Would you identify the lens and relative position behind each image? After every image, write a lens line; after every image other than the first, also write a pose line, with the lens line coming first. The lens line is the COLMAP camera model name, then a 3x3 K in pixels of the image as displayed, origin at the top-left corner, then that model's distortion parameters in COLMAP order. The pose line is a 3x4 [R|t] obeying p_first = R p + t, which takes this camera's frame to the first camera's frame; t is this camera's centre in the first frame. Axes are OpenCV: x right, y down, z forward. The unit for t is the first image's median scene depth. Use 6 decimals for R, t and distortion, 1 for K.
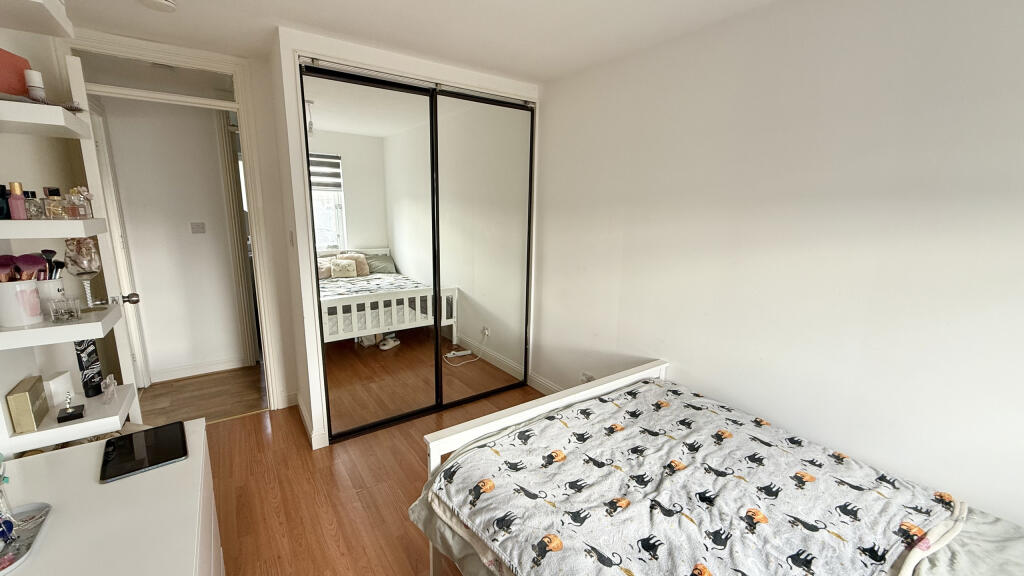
lens RADIAL K [[404.6, 0, 505.9], [0, 404.6, 288.7], [0, 0, 1]] dist [-0.000402, -0.000117]
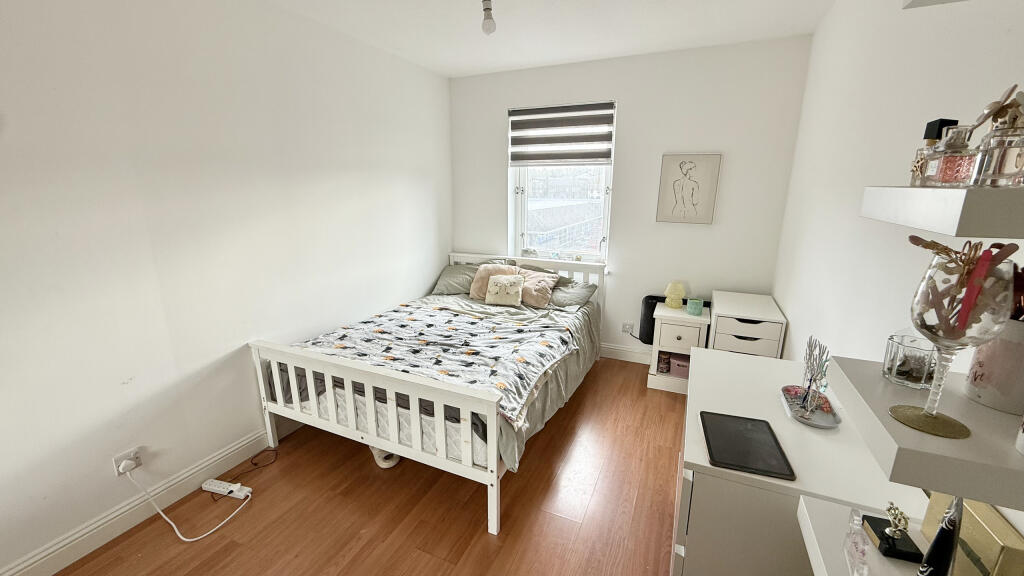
lens RADIAL K [[404.6, 0, 505.9], [0, 404.6, 288.7], [0, 0, 1]] dist [-0.000402, -0.000117]
pose [[-0.513379, -0.225404, 0.828031, -1.125792], [0.156089, 0.924267, 0.348376, -0.288467], [-0.843847, 0.308095, -0.439316, 1.514689]]
